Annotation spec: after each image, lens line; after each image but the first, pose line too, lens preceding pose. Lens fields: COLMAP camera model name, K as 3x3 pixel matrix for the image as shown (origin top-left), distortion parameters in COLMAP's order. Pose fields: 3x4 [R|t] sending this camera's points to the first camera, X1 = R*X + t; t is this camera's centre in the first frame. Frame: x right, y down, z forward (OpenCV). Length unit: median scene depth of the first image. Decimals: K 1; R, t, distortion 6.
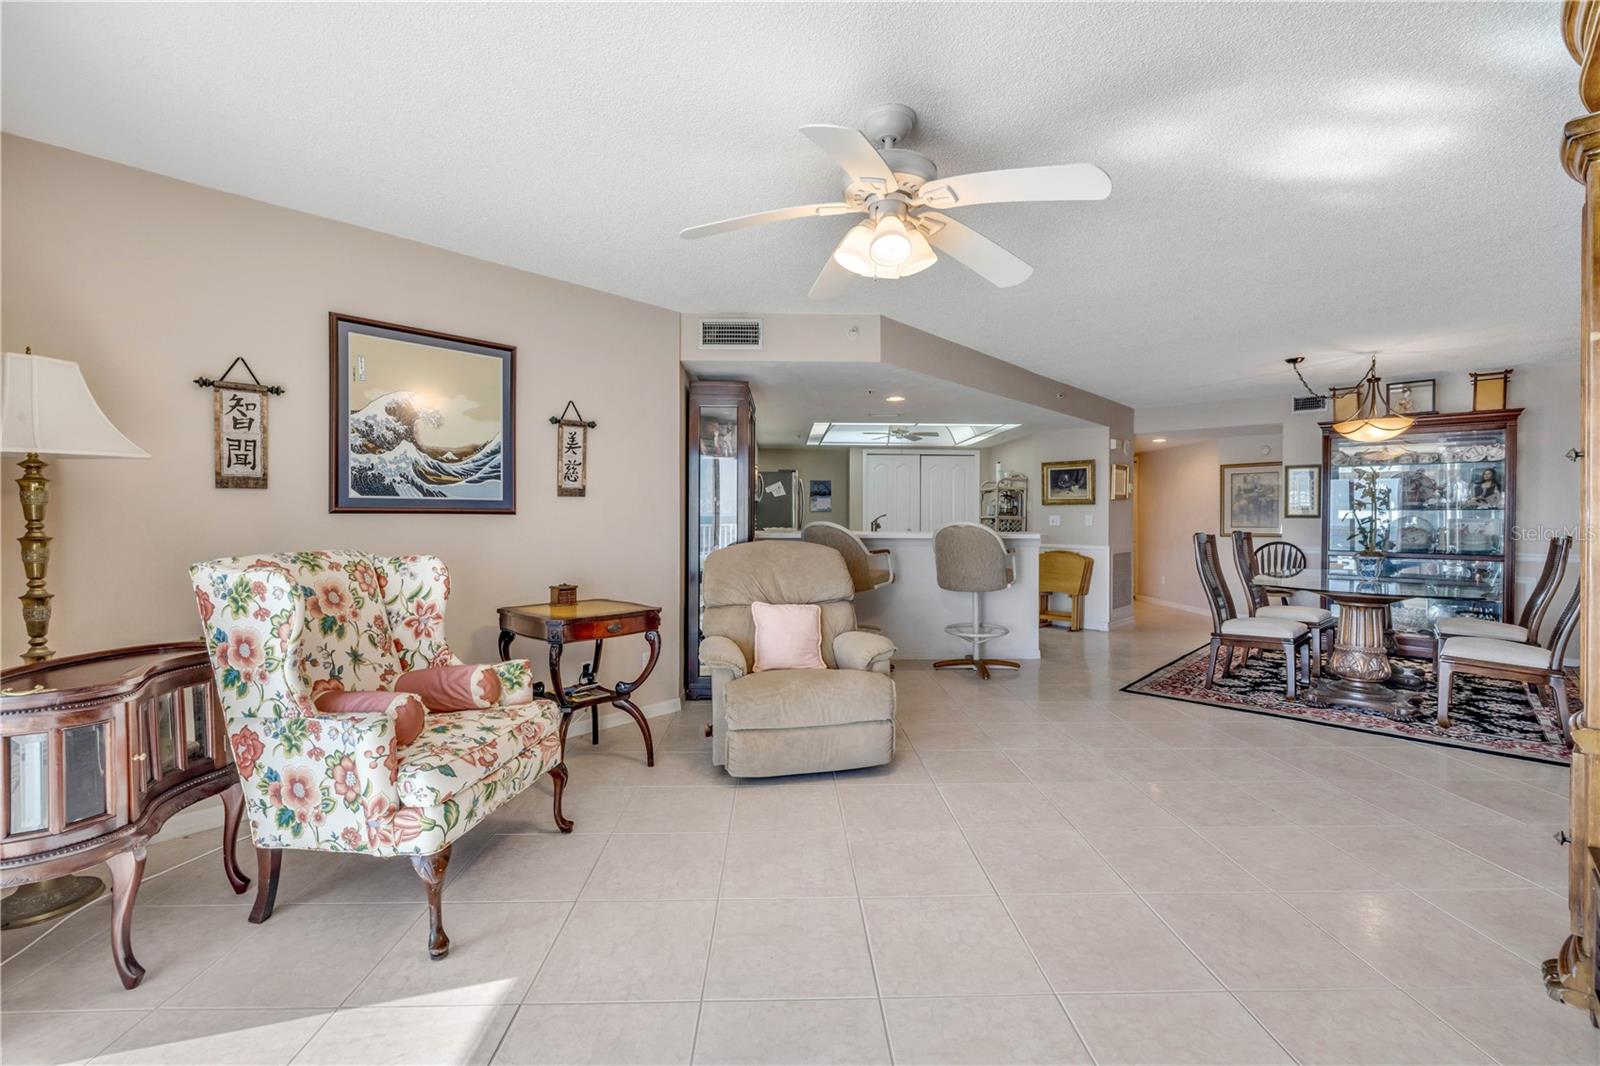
lens RADIAL K [[684.2, 0, 798.4], [0, 684.2, 523.5], [0, 0, 1]] dist [-0.003656, 0.001488]
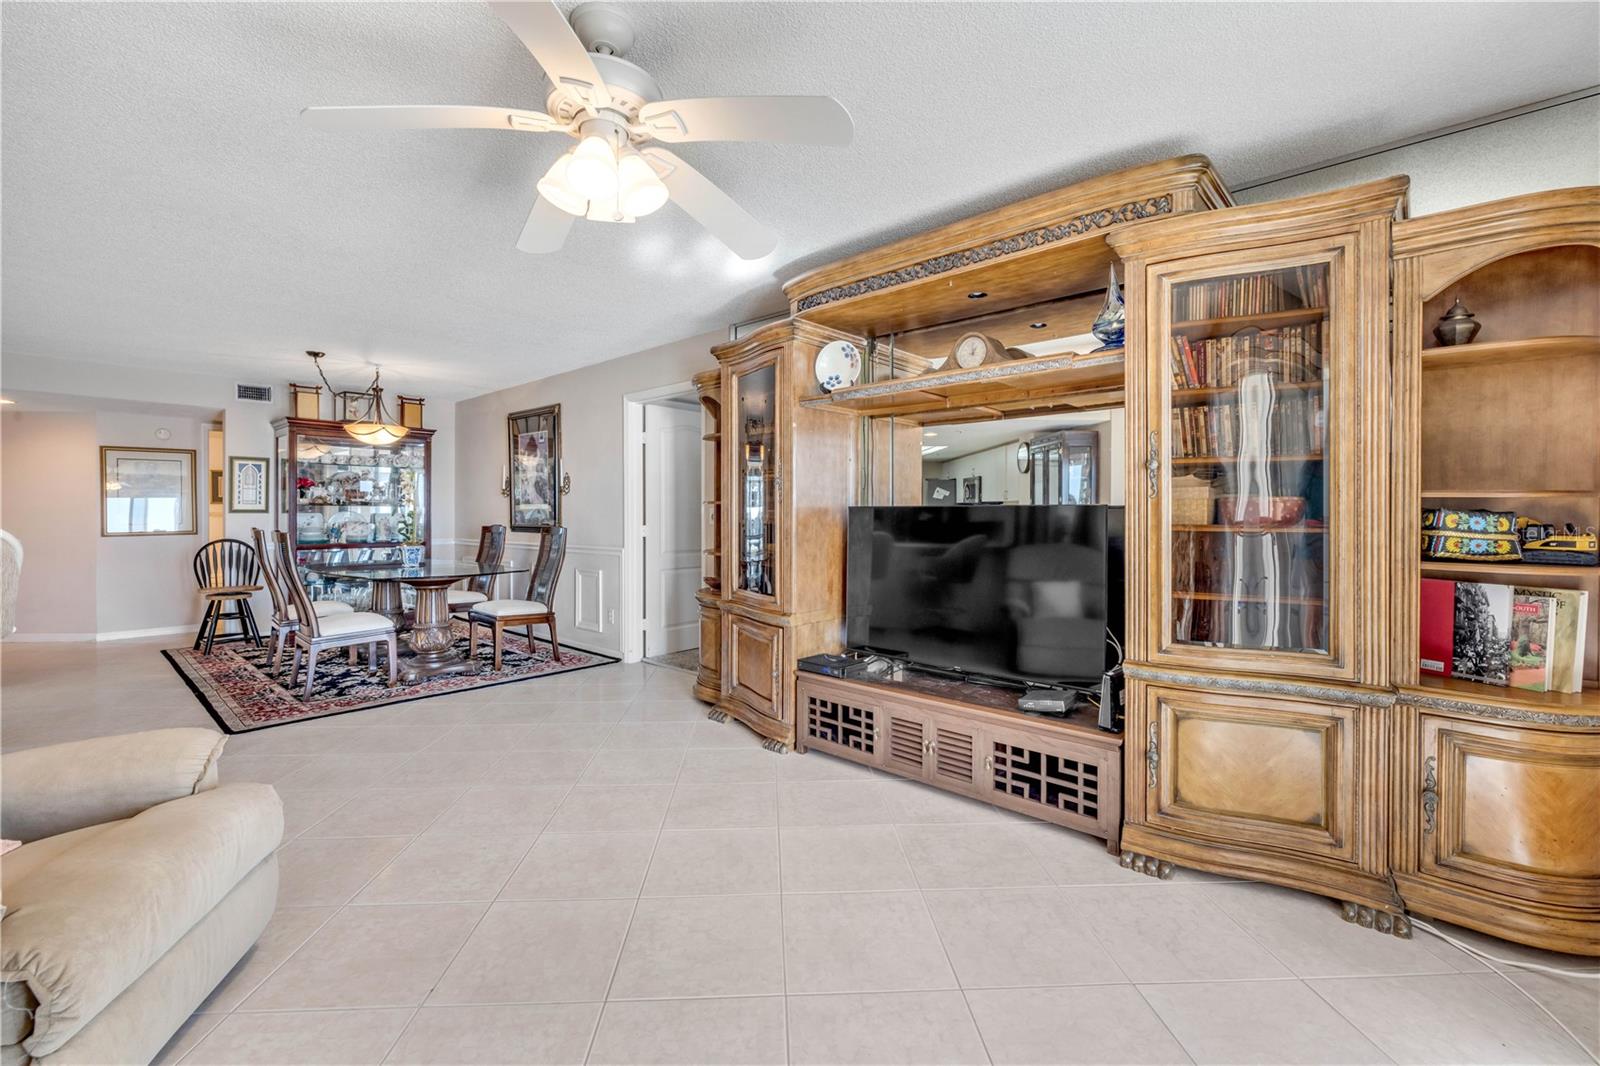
lens RADIAL K [[684.2, 0, 786.2], [0, 684.2, 521.4], [0, 0, 1]] dist [-0.003656, 0.001488]
pose [[-0.008579, -0.009581, 0.999917, -0.219387], [0.005733, 0.999937, 0.009630, -0.001023], [-0.999947, 0.005815, -0.008523, 0.263634]]
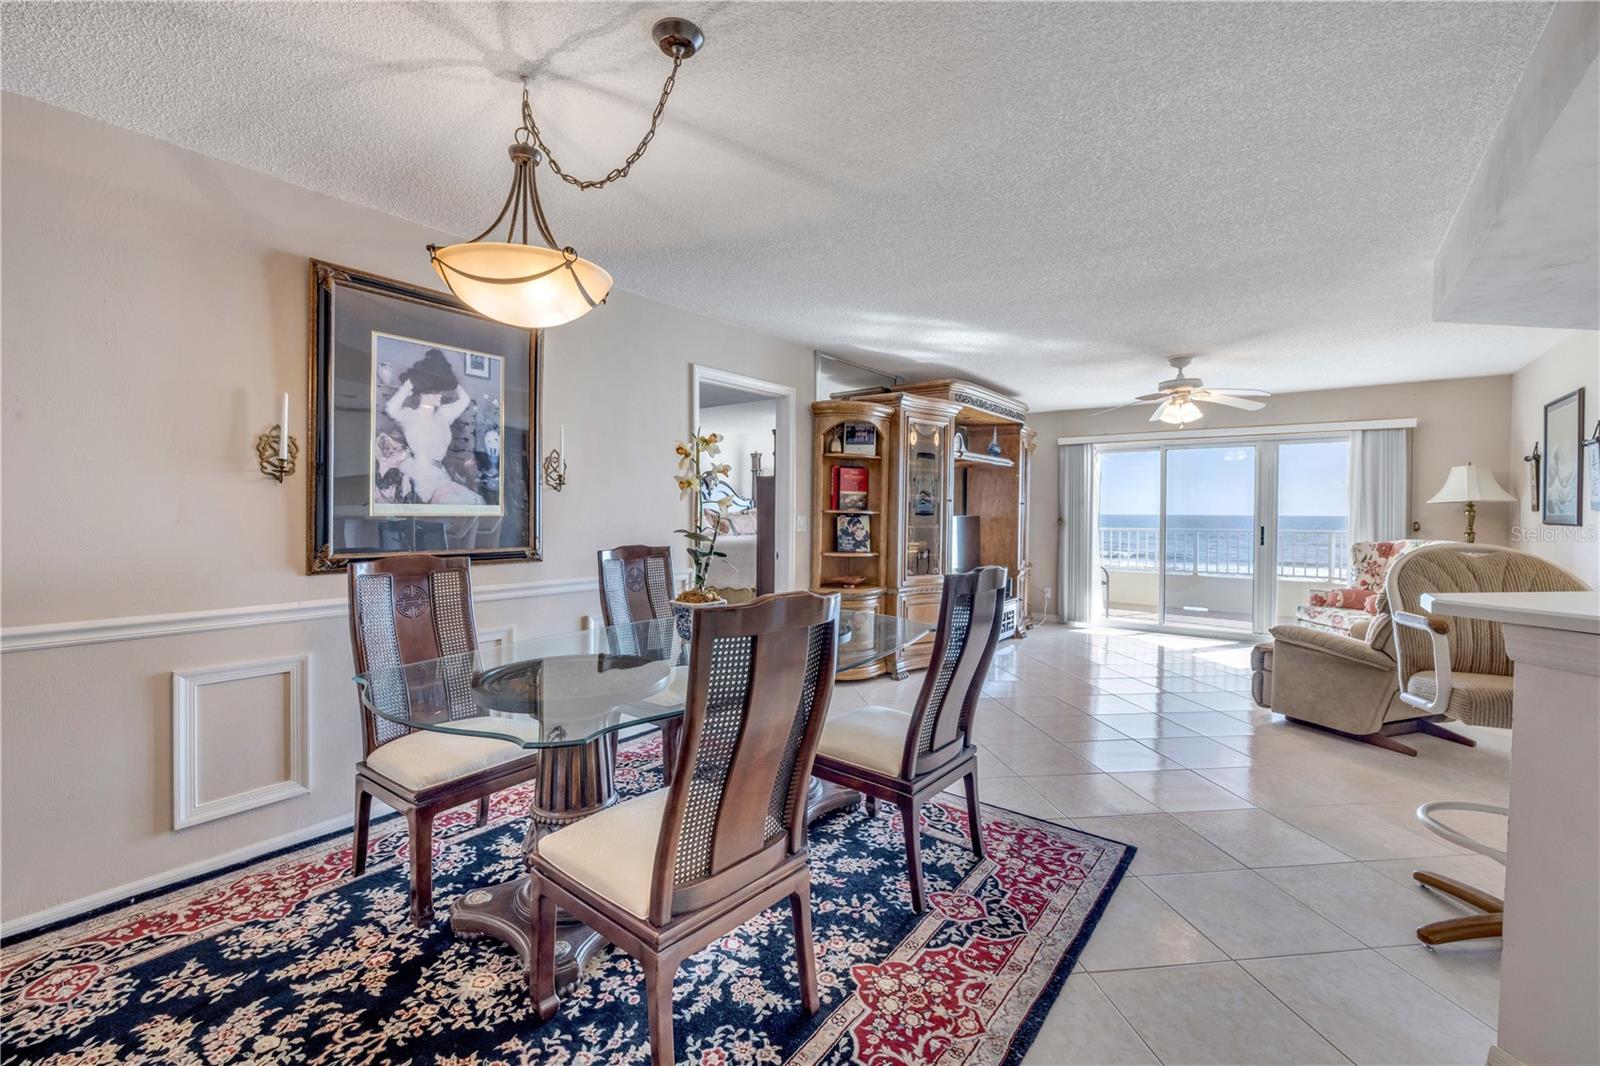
lens RADIAL K [[684.2, 0, 798.6], [0, 684.2, 522.0], [0, 0, 1]] dist [-0.003656, 0.001488]
pose [[-0.994371, -0.007413, -0.105696, 0.562448], [-0.010055, 0.999650, 0.024490, -0.019063], [0.105478, 0.025414, -0.994097, 1.065606]]
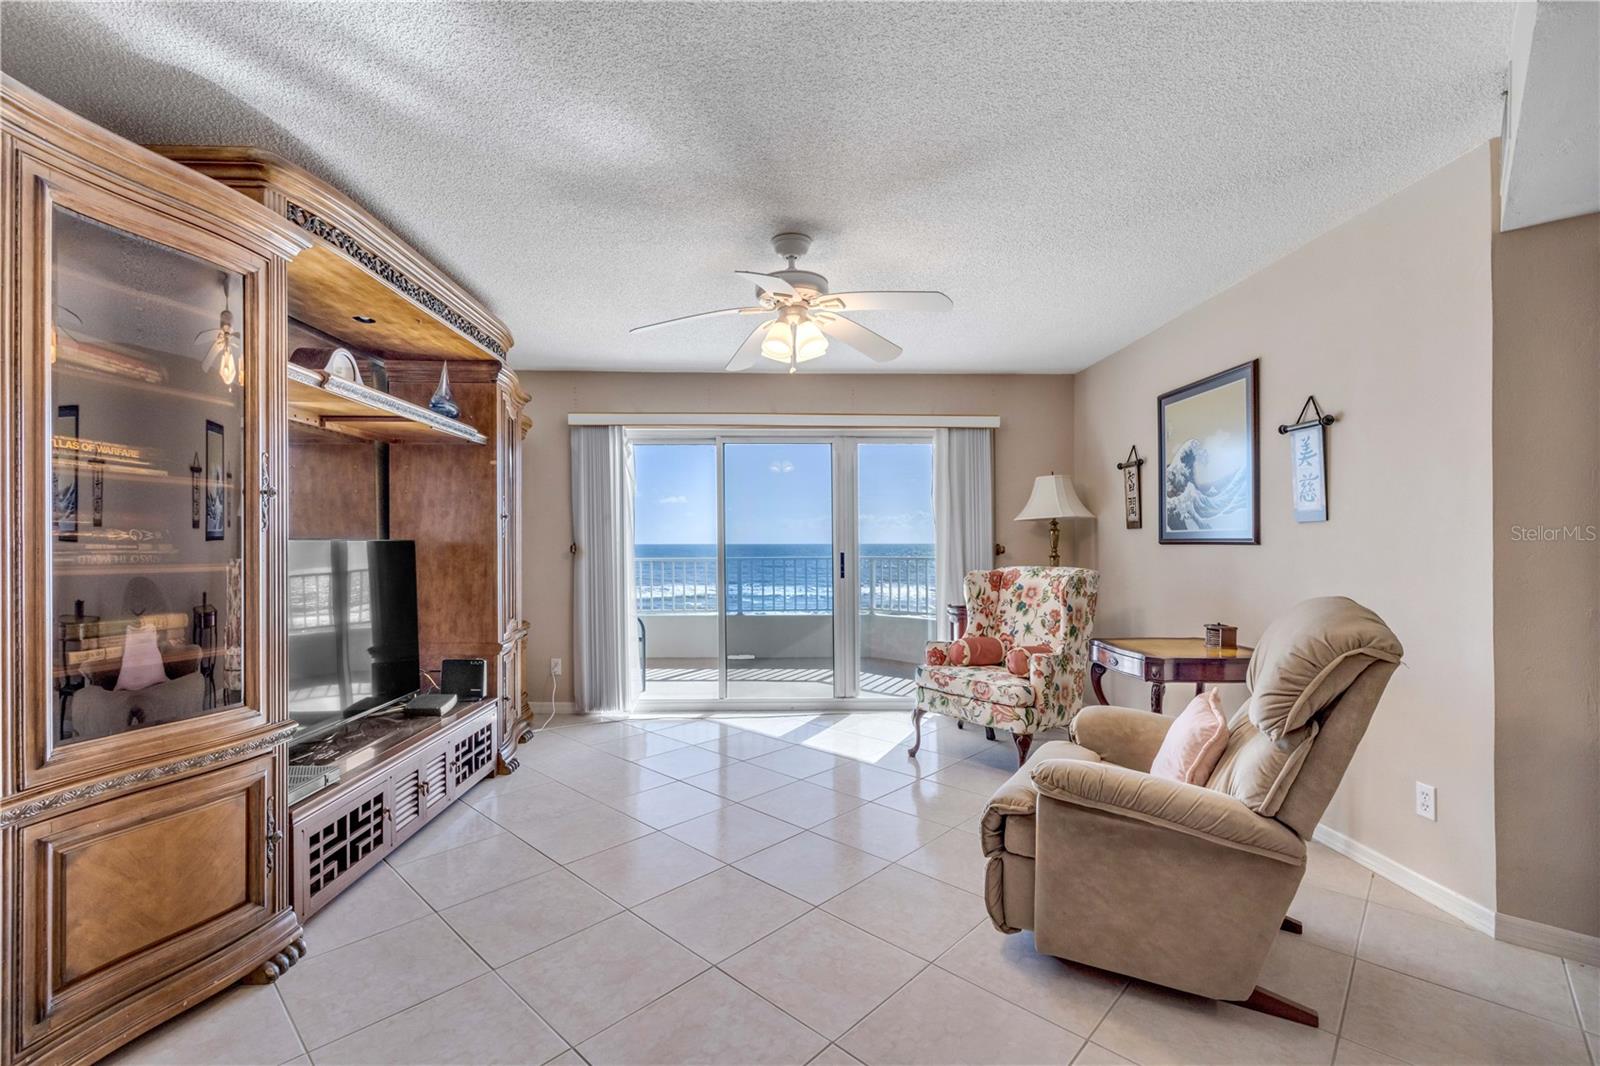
lens RADIAL K [[684.2, 0, 793.5], [0, 684.2, 550.5], [0, 0, 1]] dist [-0.003656, 0.001488]
pose [[-0.706763, 0.006771, -0.707418, 0.341468], [-0.006460, 0.999851, 0.016025, -0.008376], [0.707421, 0.015895, -0.706614, 0.624372]]
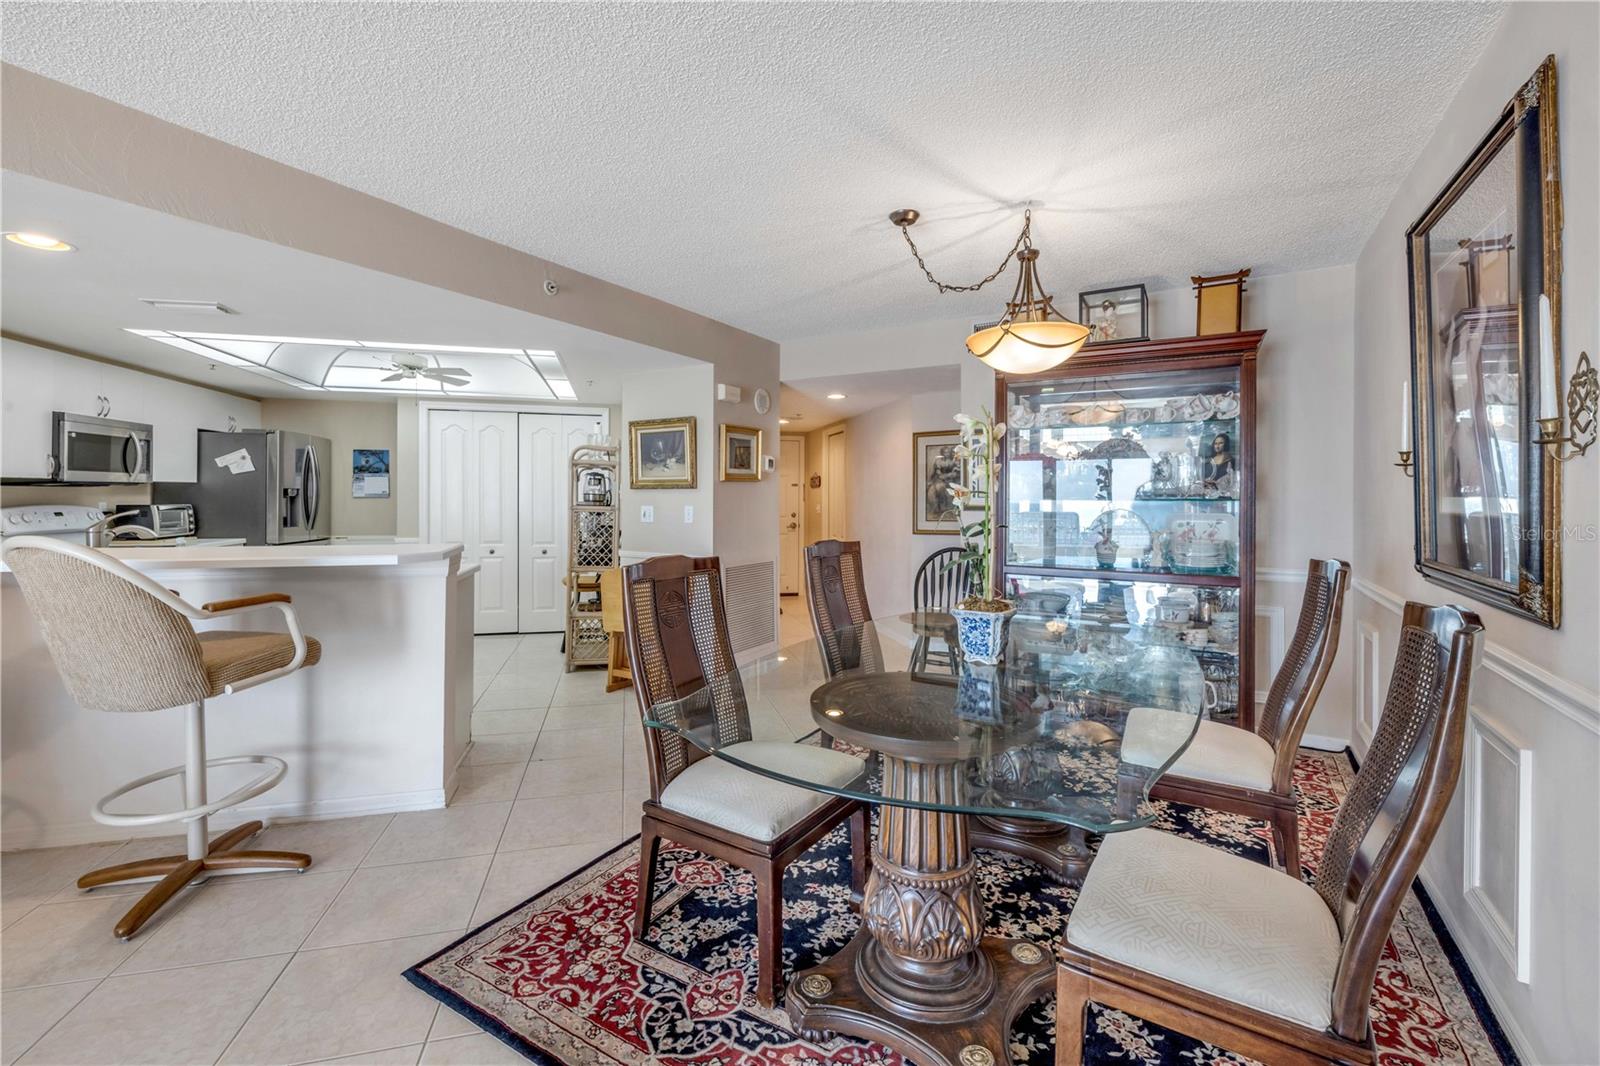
lens RADIAL K [[684.2, 0, 798.0], [0, 684.2, 497.0], [0, 0, 1]] dist [-0.003656, 0.001488]
pose [[0.976273, -0.000604, 0.216542, 0.425923], [0.002672, 0.999954, -0.009260, -0.015329], [-0.216526, 0.009619, 0.976229, 0.404548]]
